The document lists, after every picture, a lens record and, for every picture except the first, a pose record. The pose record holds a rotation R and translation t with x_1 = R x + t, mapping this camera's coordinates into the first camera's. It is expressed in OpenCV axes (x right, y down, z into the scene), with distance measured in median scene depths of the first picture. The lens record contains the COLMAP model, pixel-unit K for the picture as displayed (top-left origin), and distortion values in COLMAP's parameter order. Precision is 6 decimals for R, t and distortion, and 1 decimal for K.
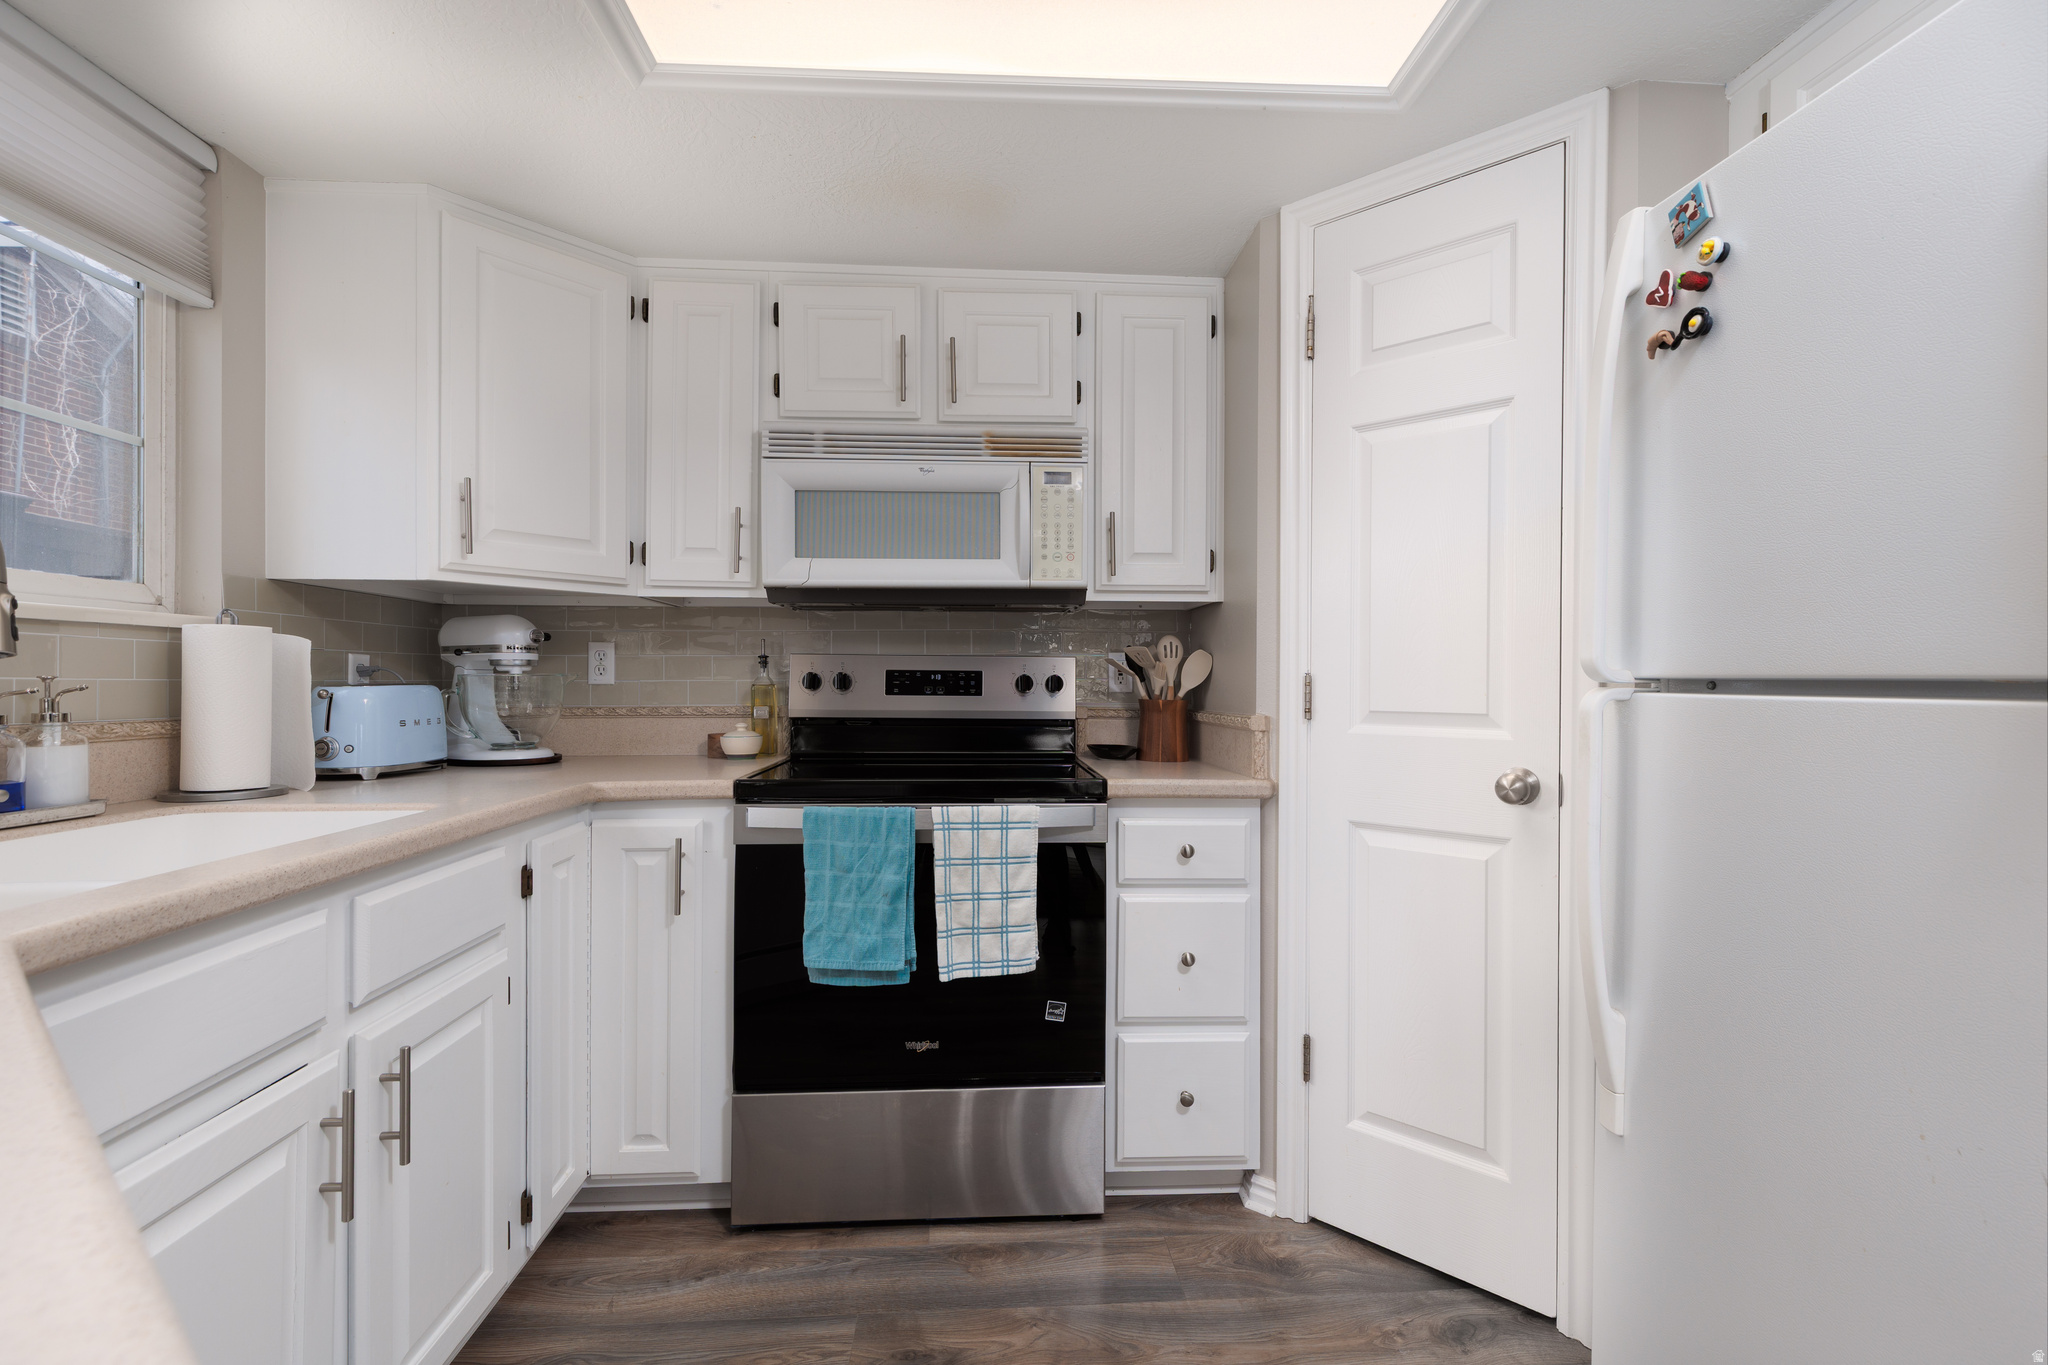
lens RADIAL K [[907.4, 0, 1024.4], [0, 907.4, 686.3], [0, 0, 1]] dist [0.004660, -0.001307]
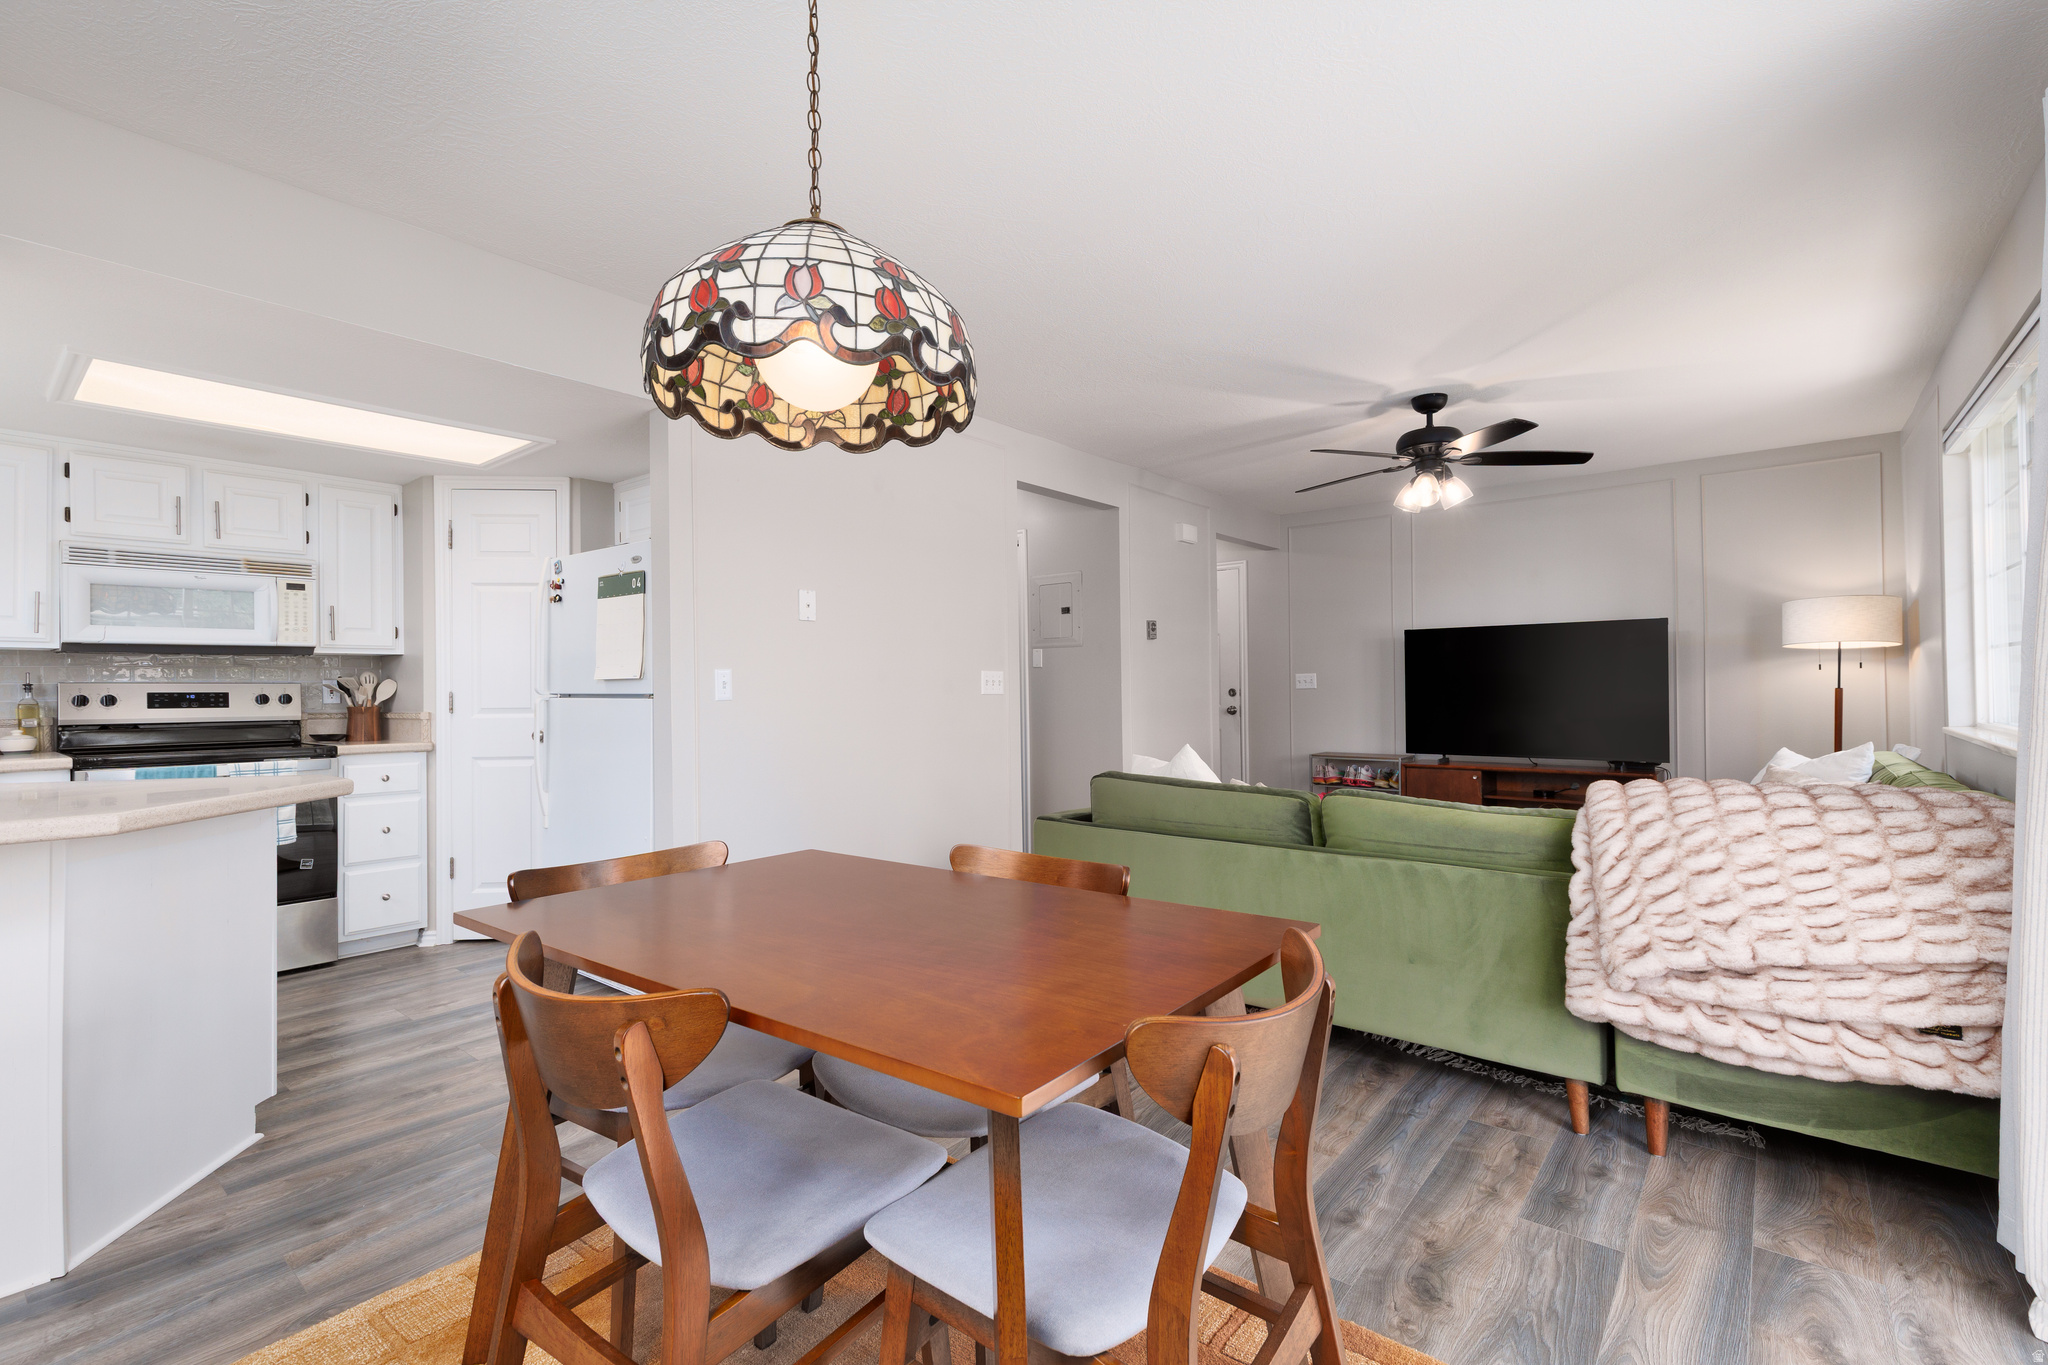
lens RADIAL K [[907.4, 0, 1024.7], [0, 907.4, 681.6], [0, 0, 1]] dist [0.004660, -0.001307]
pose [[0.682800, -0.006935, 0.730572, -0.292088], [0.015472, 0.999868, -0.004969, -0.006296], [-0.730441, 0.014696, 0.682817, -1.284129]]
